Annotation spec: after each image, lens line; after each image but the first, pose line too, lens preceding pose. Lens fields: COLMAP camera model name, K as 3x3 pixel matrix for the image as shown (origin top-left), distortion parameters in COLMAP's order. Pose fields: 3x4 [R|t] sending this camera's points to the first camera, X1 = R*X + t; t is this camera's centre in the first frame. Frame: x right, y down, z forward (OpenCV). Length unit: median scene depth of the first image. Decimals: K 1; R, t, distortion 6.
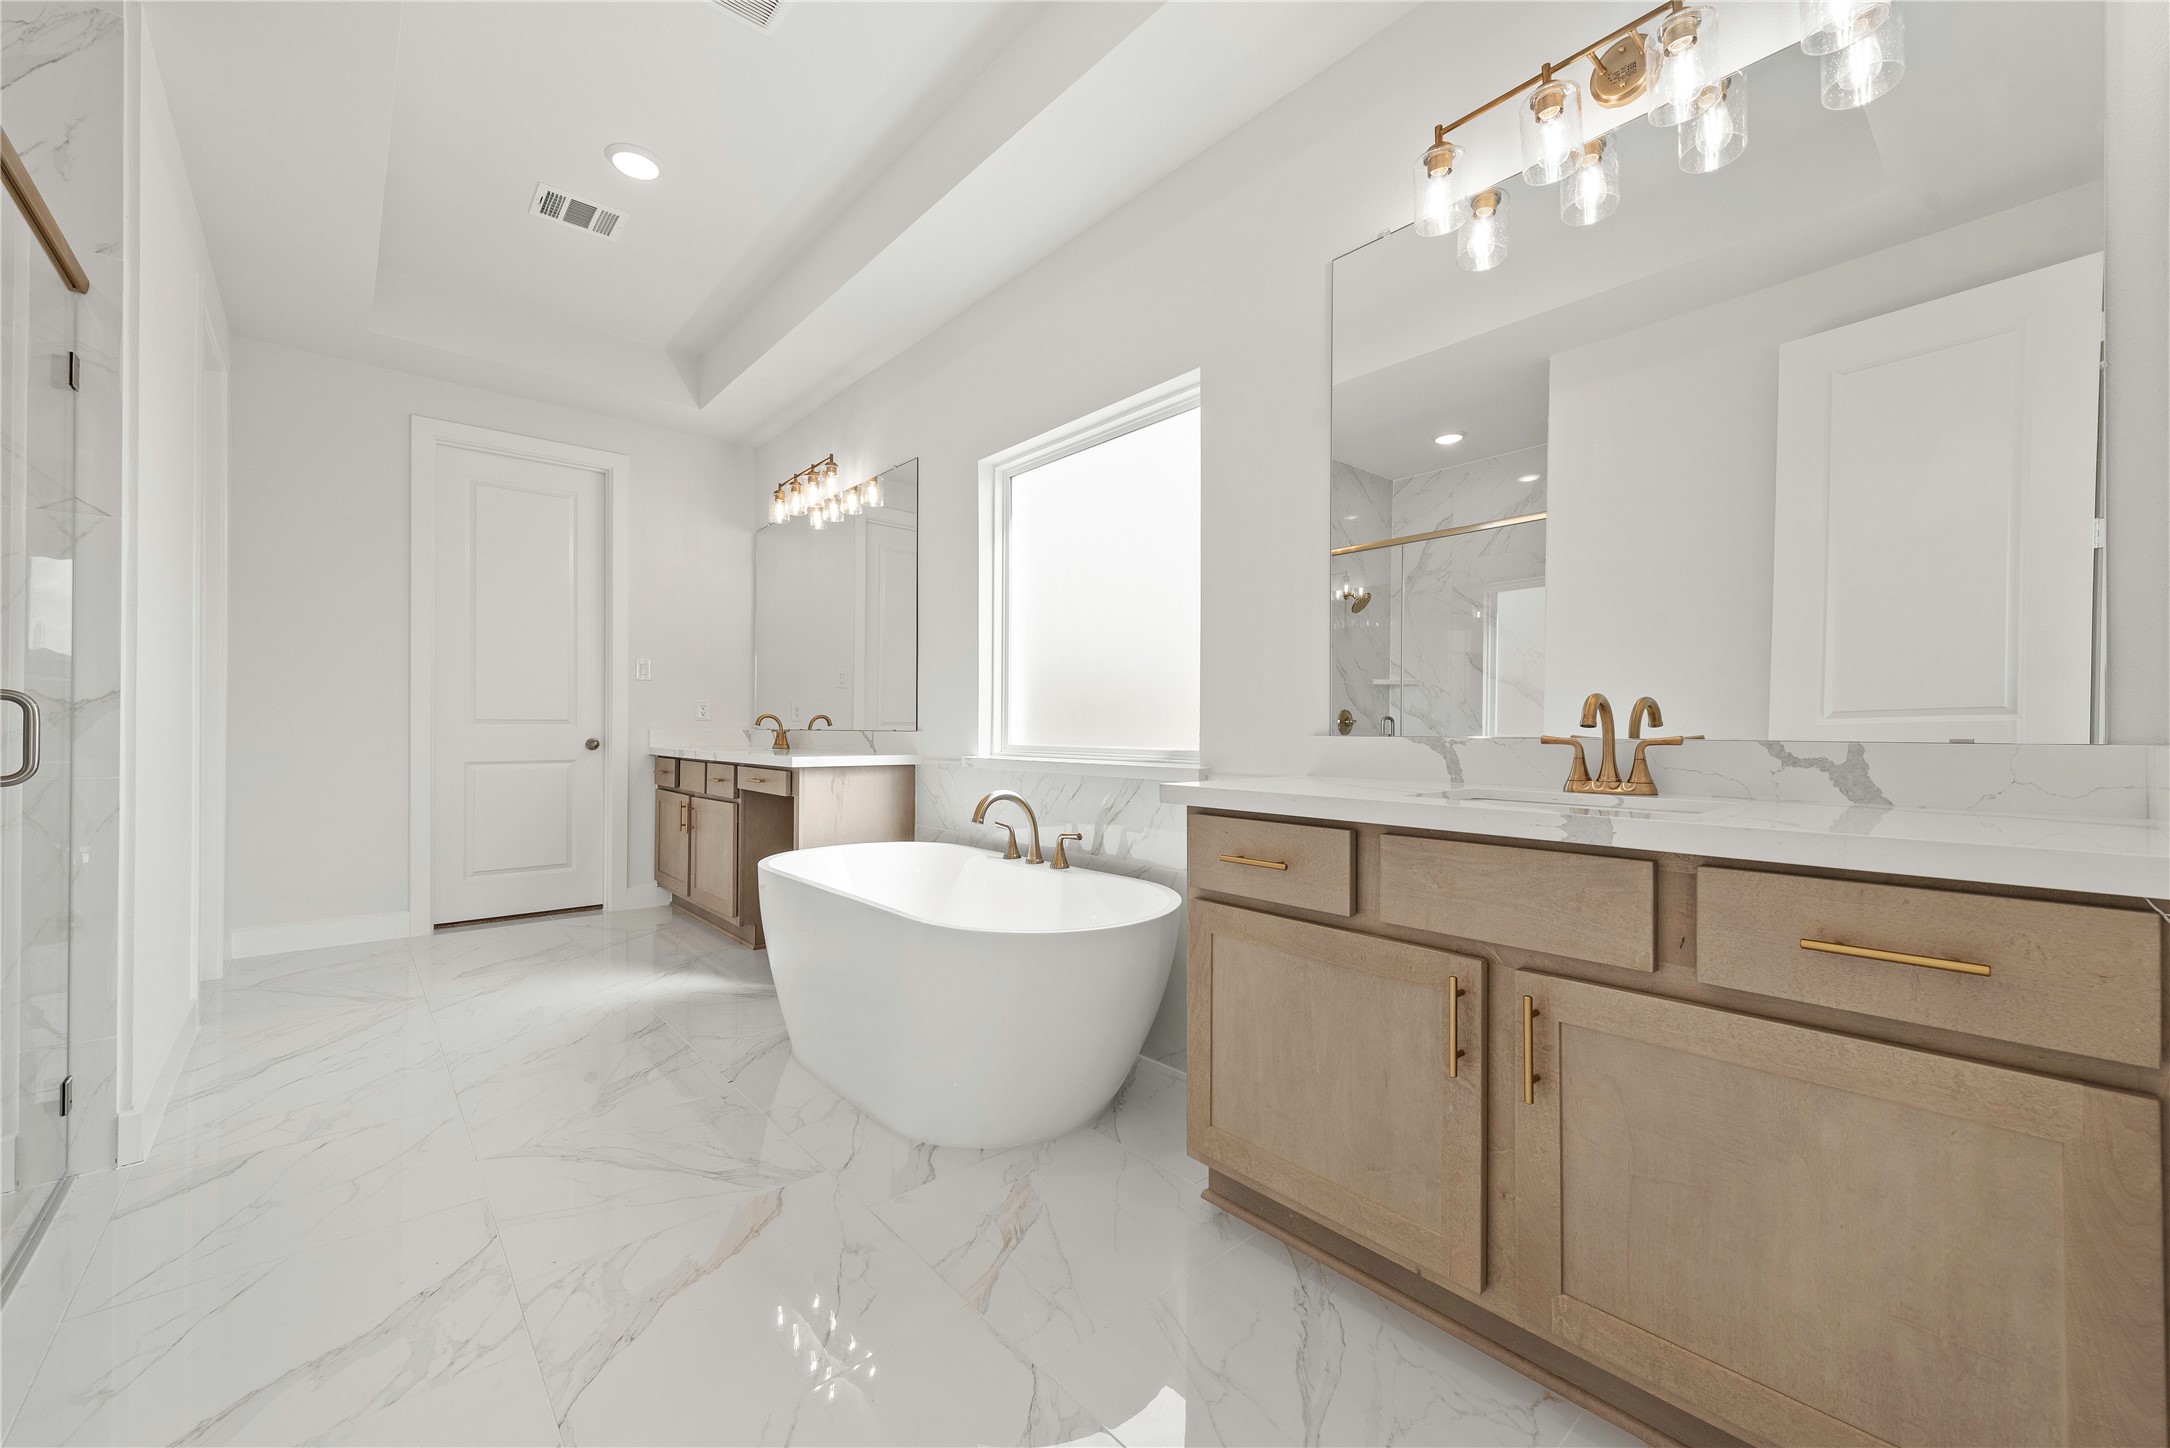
lens RADIAL K [[849.8, 0, 1078.0], [0, 849.8, 730.5], [0, 0, 1]] dist [0.005295, -0.000600]
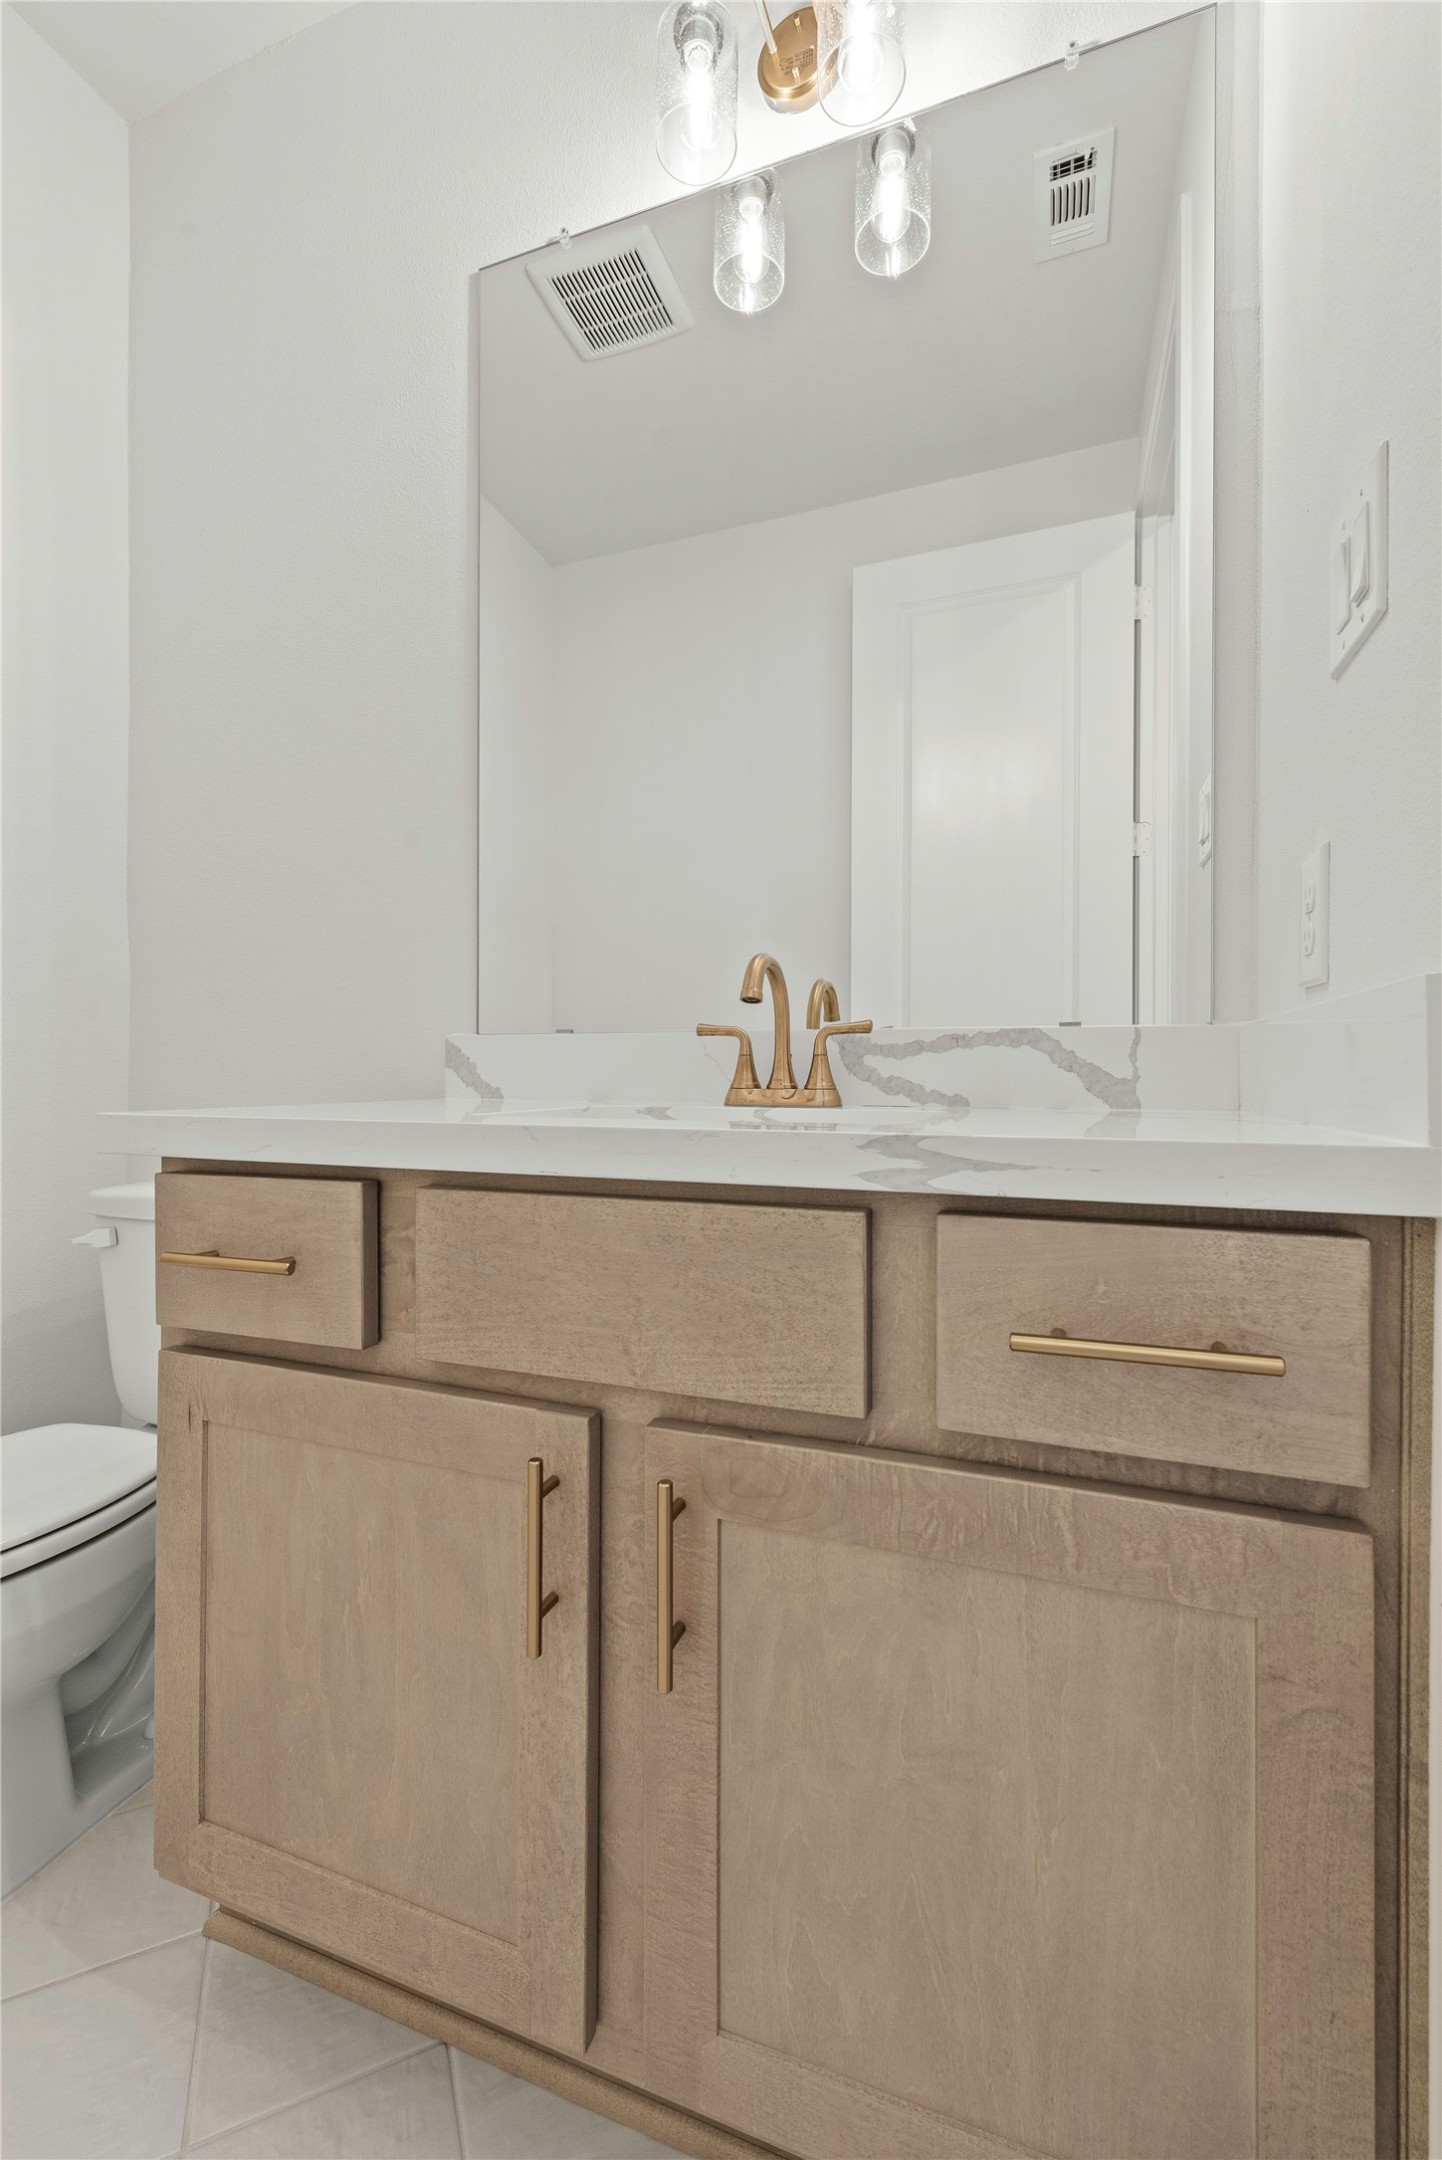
lens RADIAL K [[906.7, 0, 719.3], [0, 906.7, 1077.0], [0, 0, 1]] dist [-0.002092, -0.000141]
pose [[0.875097, -0.003005, 0.483938, 0.243814], [0.000576, 0.999986, 0.005167, 0.051225], [-0.483947, -0.004243, 0.875087, 0.417789]]
